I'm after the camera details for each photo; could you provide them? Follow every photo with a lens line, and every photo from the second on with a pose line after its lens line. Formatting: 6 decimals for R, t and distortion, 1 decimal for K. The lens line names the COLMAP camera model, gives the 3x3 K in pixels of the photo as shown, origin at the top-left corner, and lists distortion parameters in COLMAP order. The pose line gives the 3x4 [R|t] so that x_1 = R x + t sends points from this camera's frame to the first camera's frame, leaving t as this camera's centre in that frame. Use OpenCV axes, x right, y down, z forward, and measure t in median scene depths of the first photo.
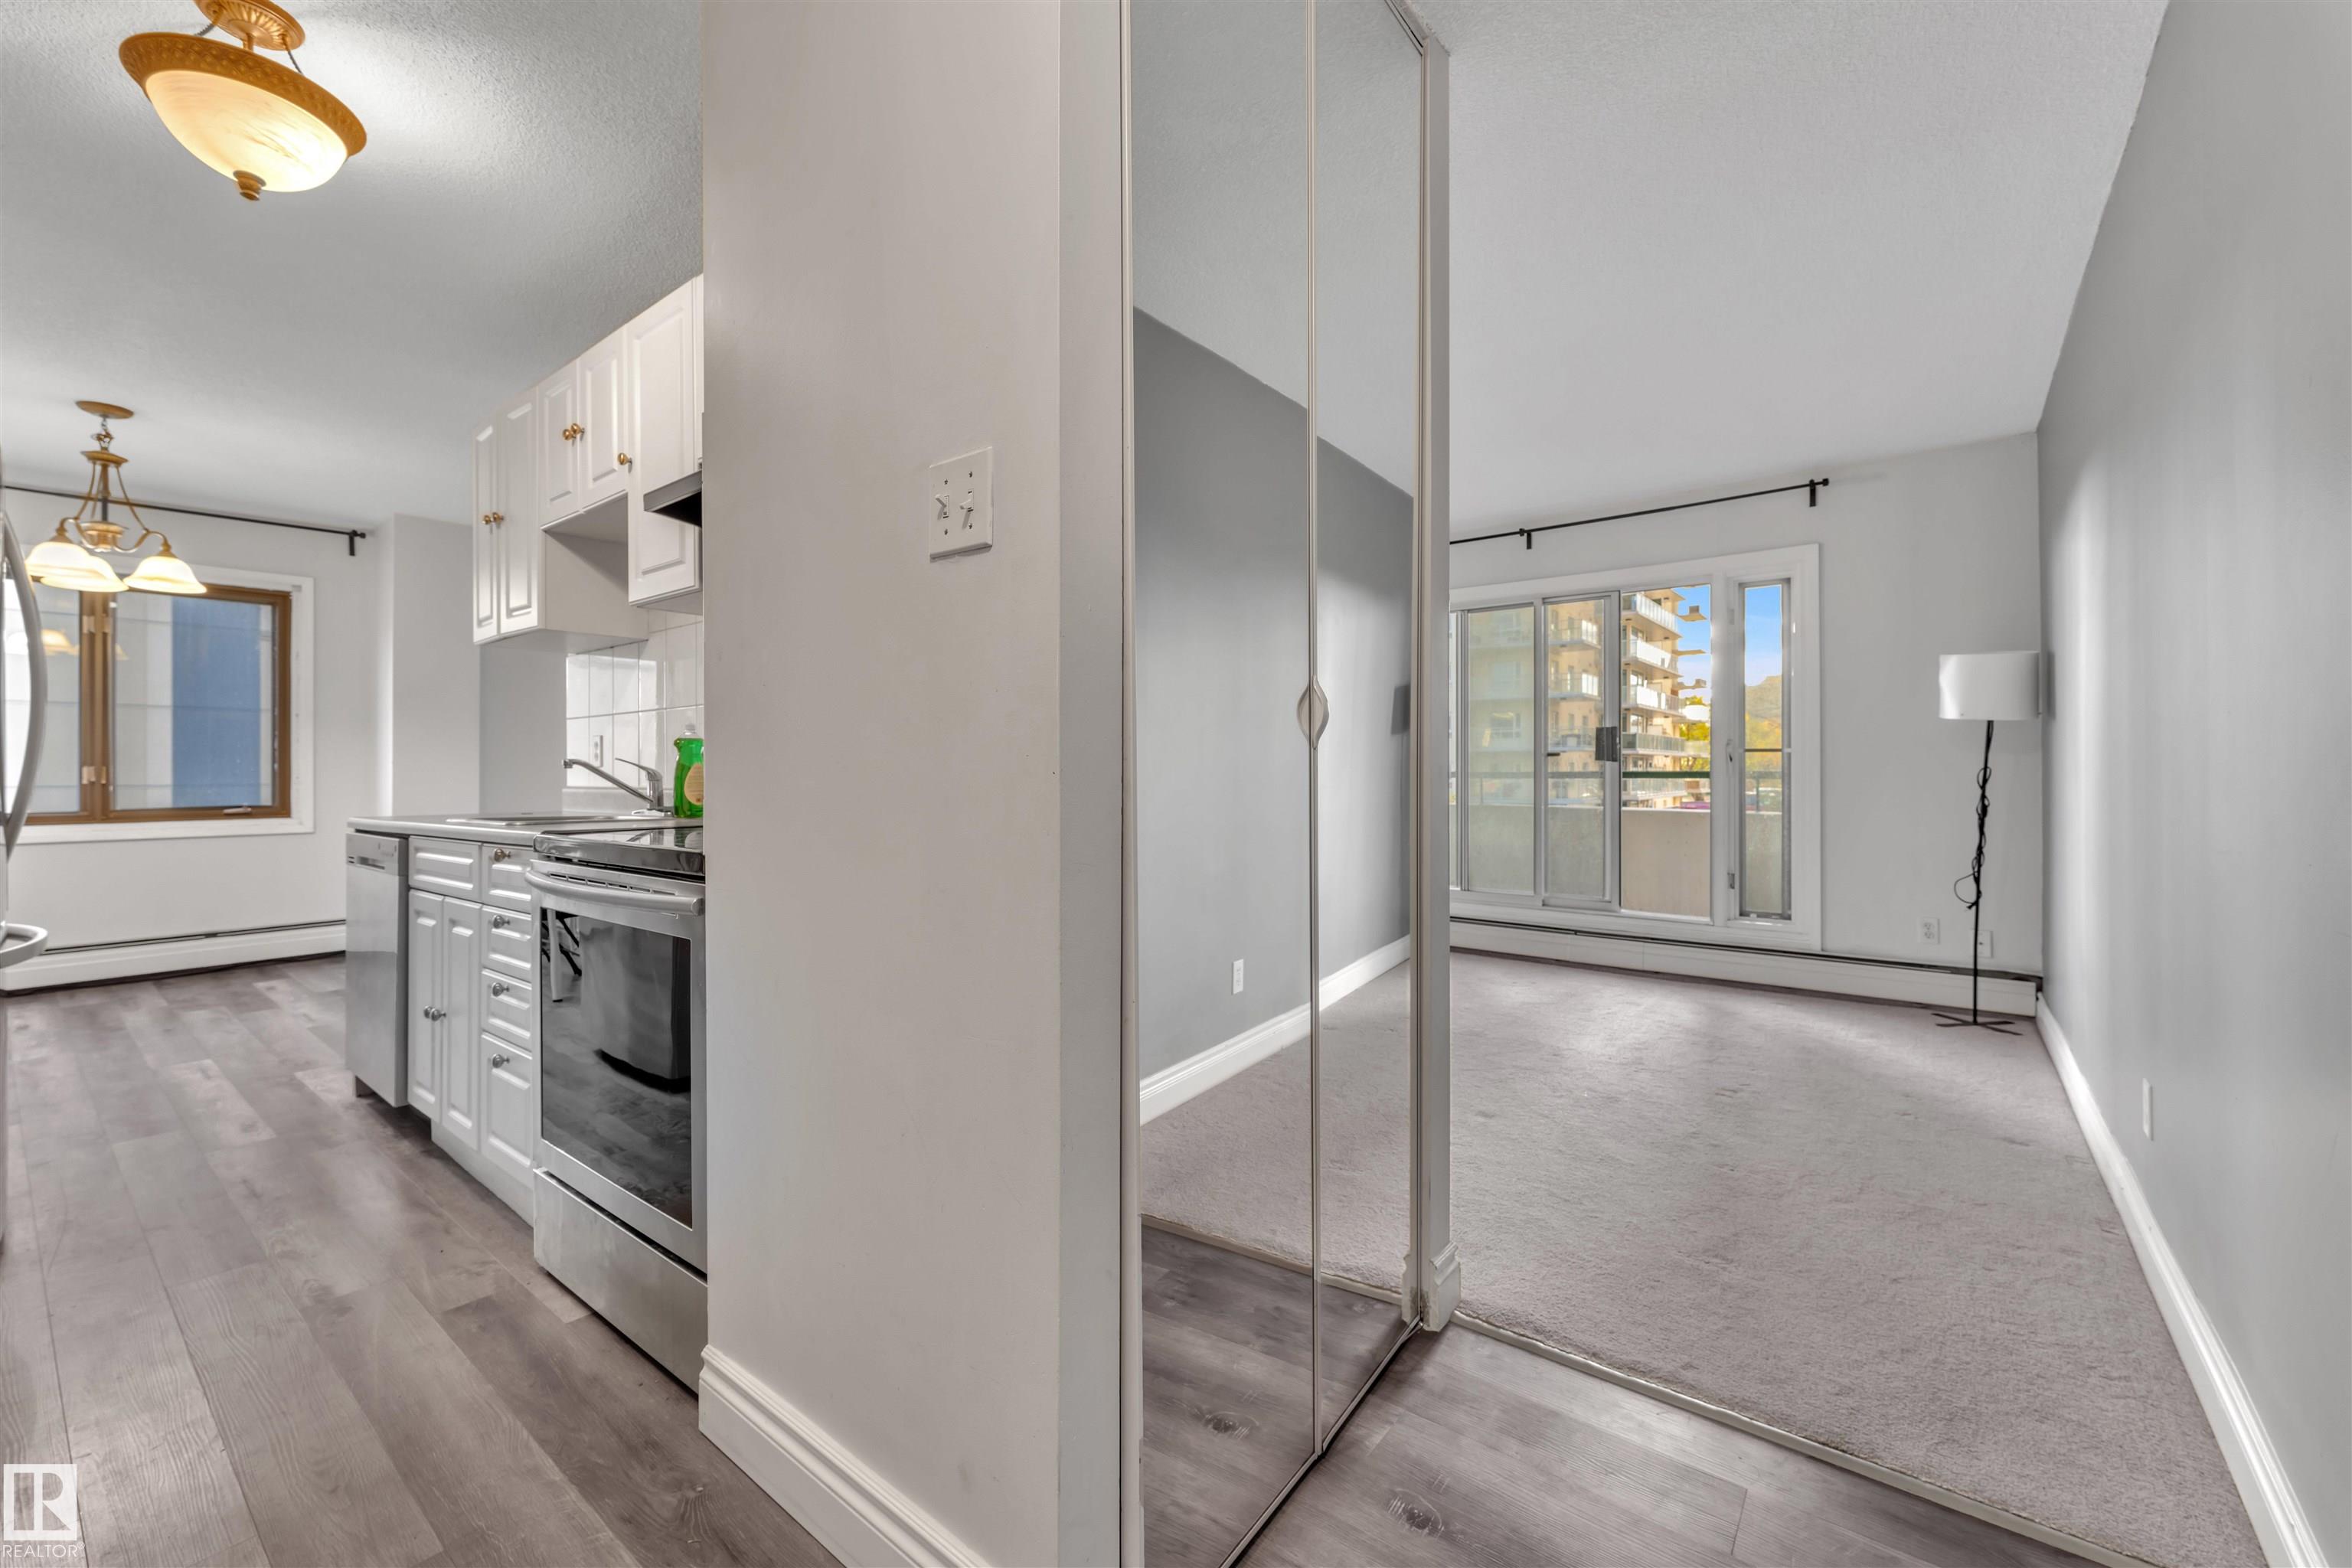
lens RADIAL K [[945.3, 0, 1160.9], [0, 945.3, 772.3], [0, 0, 1]] dist [0.000976, 0.000690]
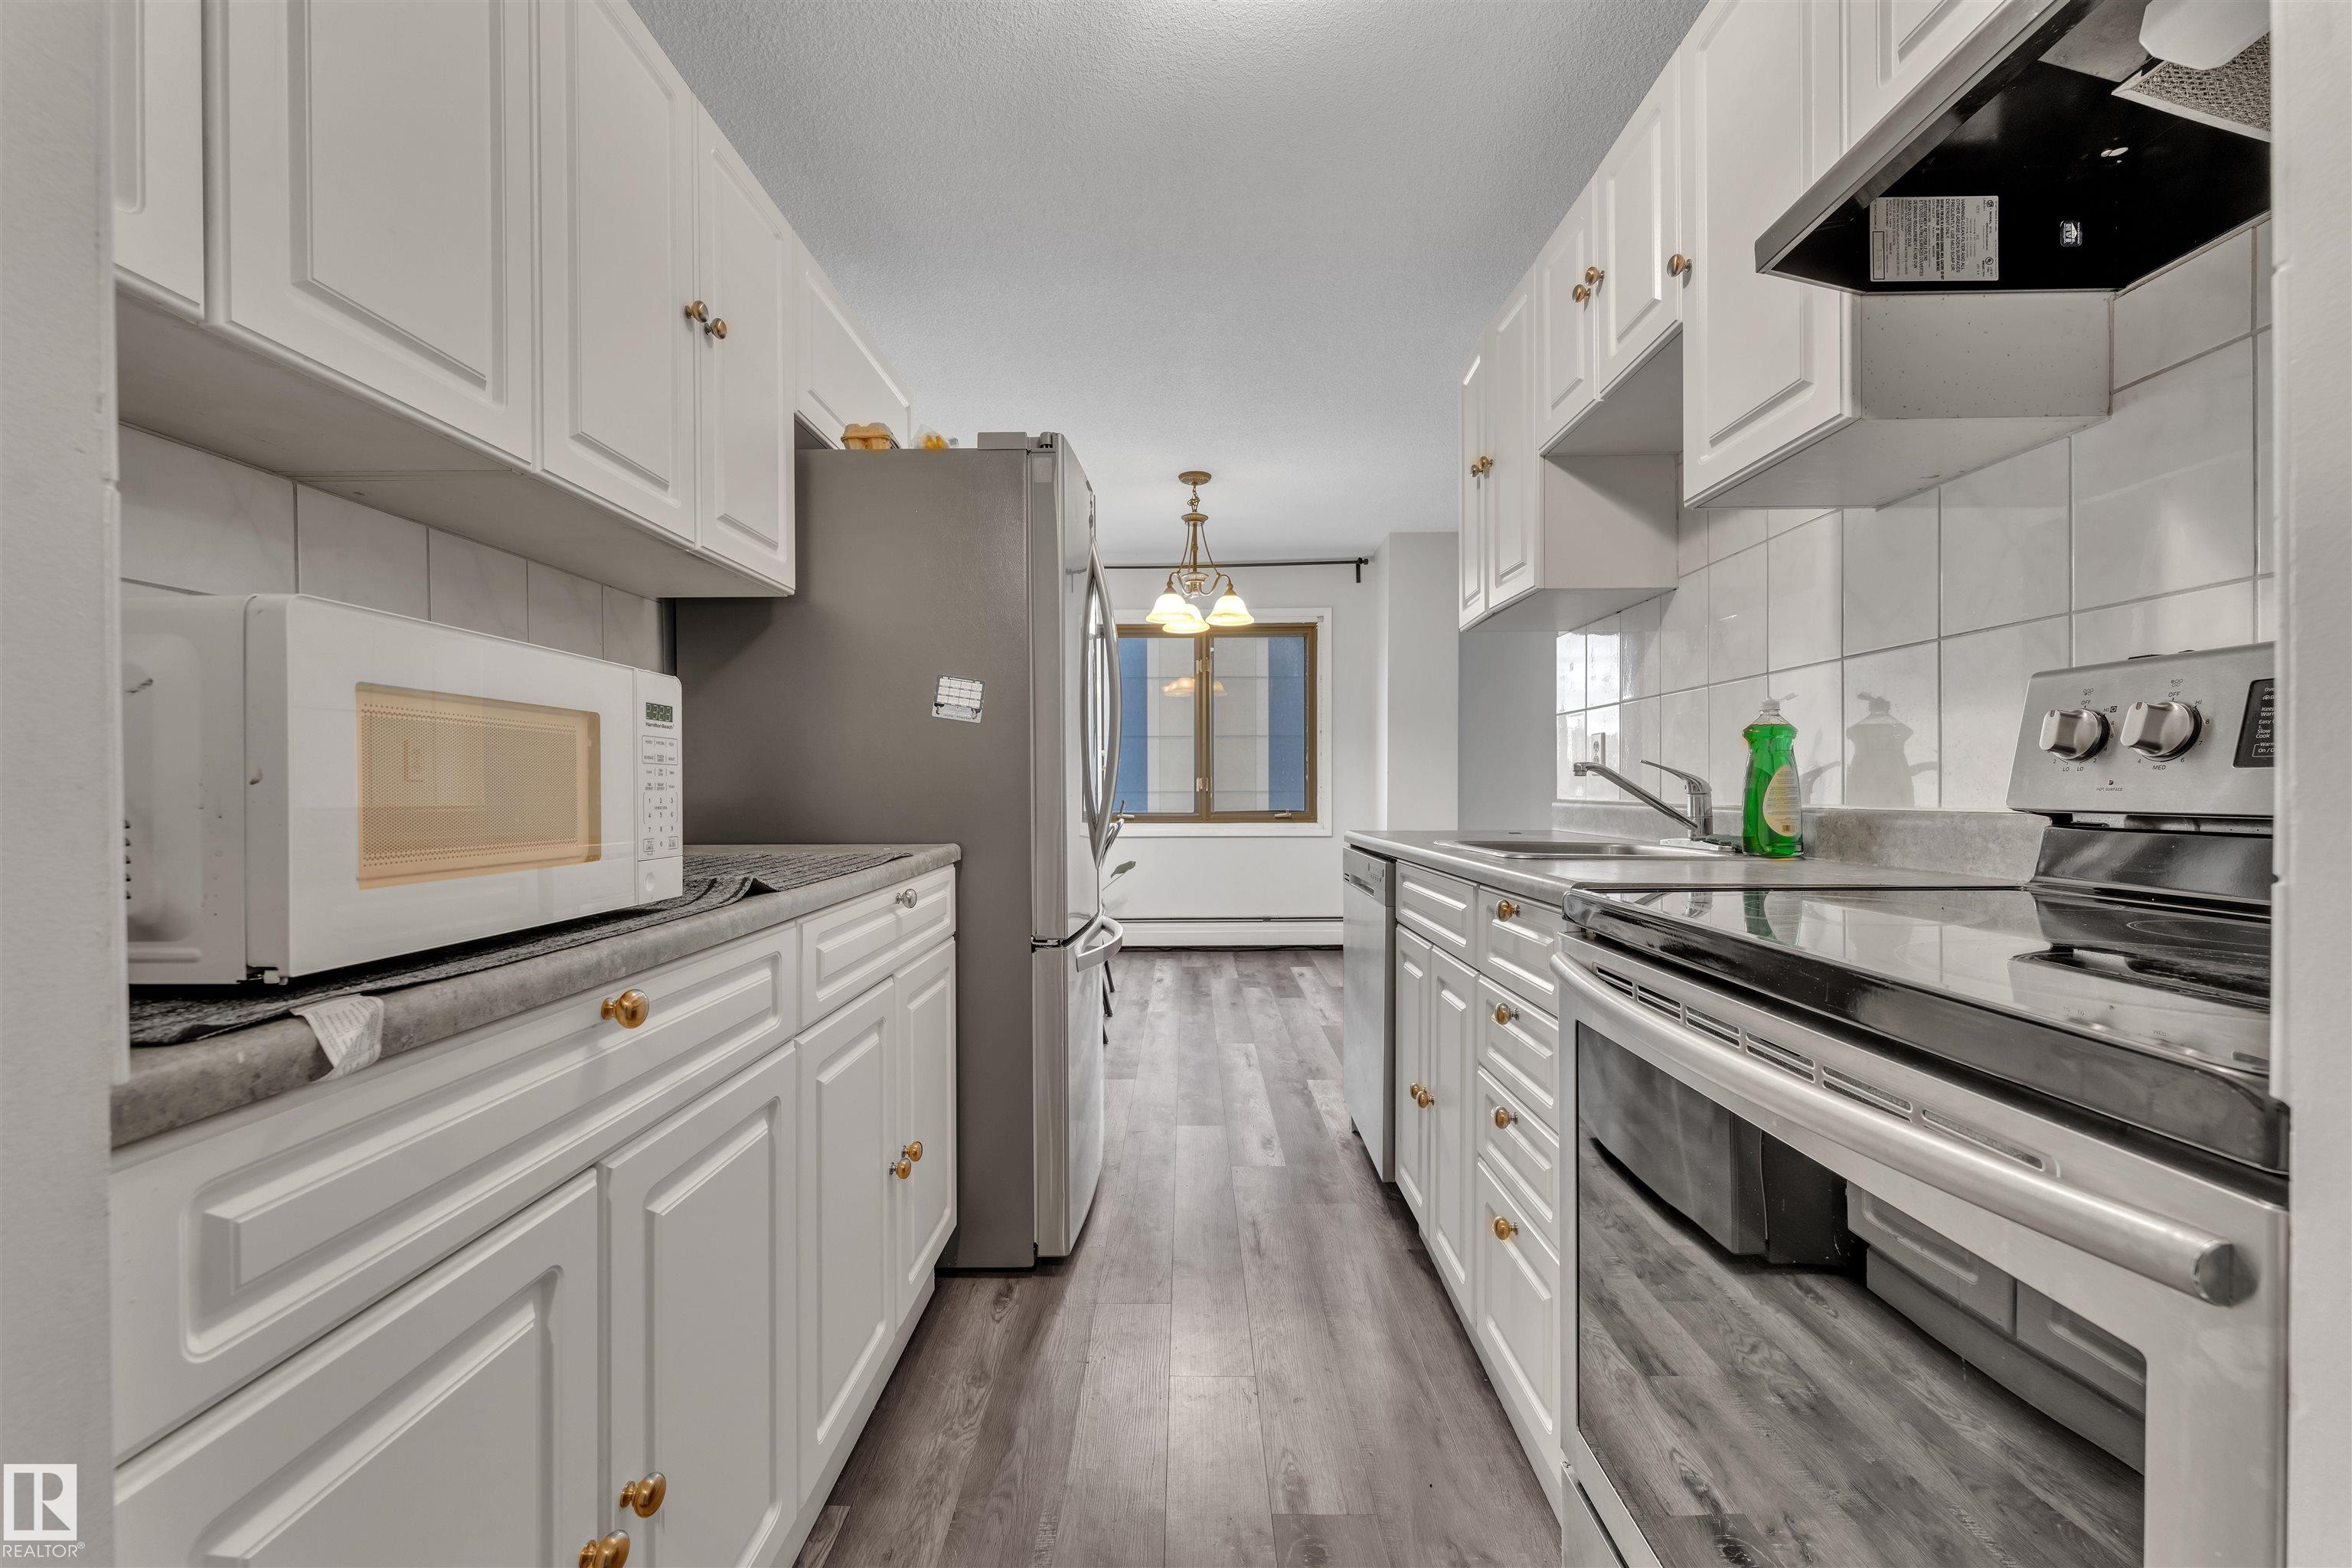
lens RADIAL K [[945.3, 0, 1164.4], [0, 945.3, 778.7], [0, 0, 1]] dist [0.000976, 0.000690]
pose [[0.606167, -0.003123, -0.795332, -0.238861], [-0.000516, 0.999991, -0.004320, 0.001198], [0.795338, 0.003029, 0.606159, 0.310292]]
